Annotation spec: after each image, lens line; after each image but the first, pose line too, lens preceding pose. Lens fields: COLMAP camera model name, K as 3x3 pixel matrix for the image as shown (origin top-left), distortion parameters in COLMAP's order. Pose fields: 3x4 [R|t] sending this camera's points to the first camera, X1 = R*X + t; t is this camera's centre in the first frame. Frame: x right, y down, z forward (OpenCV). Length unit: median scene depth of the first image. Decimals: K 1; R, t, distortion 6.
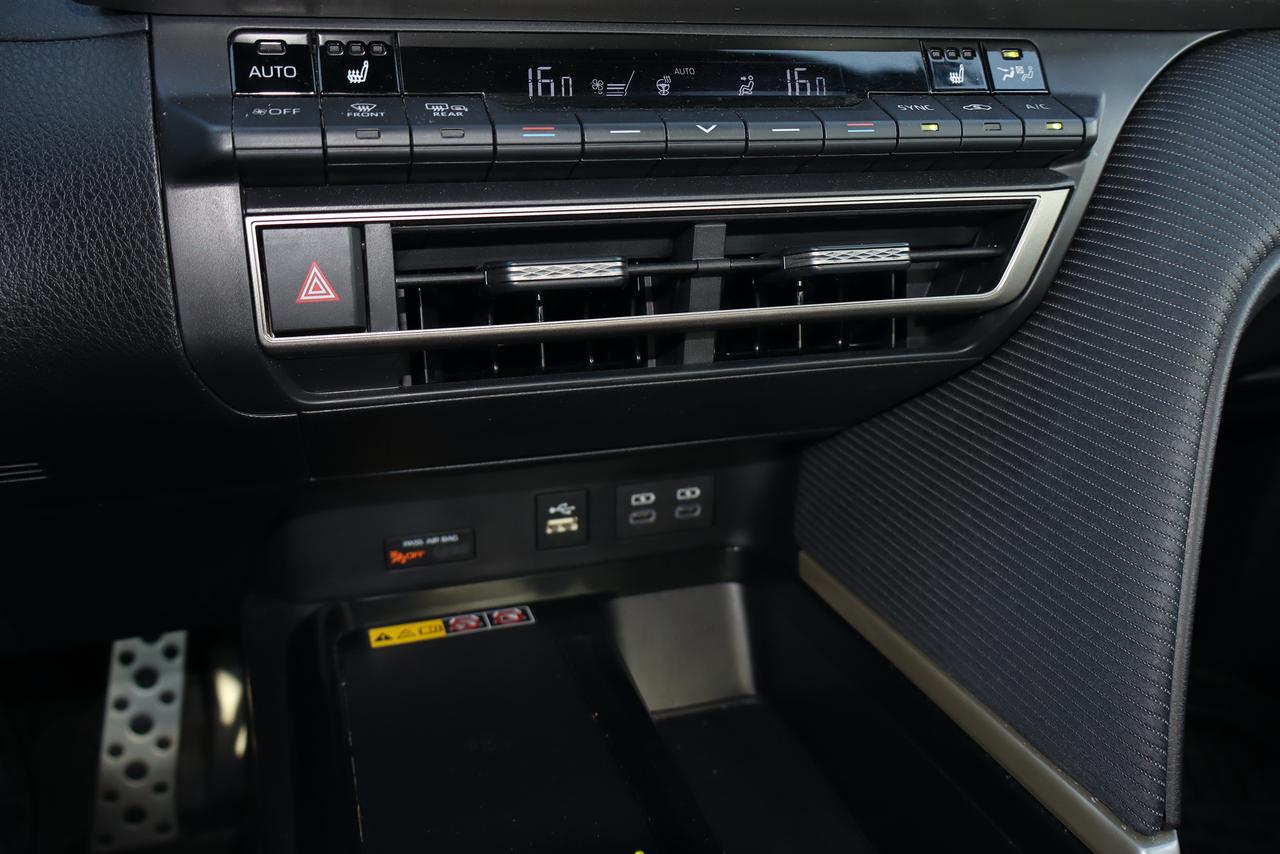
lens RADIAL K [[1077.9, 0, 640.5], [0, 1077.9, 422.9], [0, 0, 1]] dist [-0.011152, 0.014830]
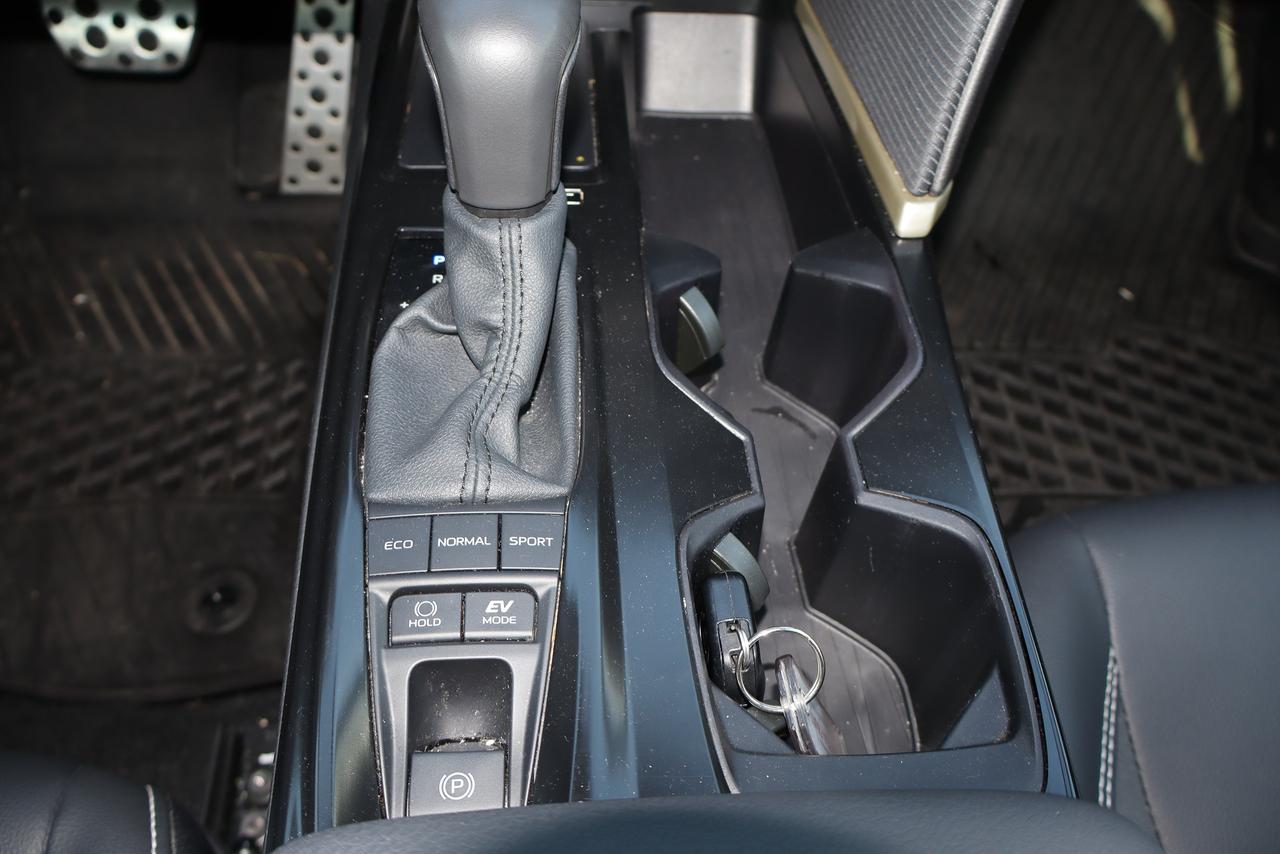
lens RADIAL K [[1077.9, 0, 639.9], [0, 1077.9, 428.3], [0, 0, 1]] dist [-0.011152, 0.014830]
pose [[0.968816, 0.203100, -0.141936, 0.257952], [-0.122617, 0.890749, 0.437644, 0.053808], [0.215315, -0.406592, 0.887875, -0.311727]]
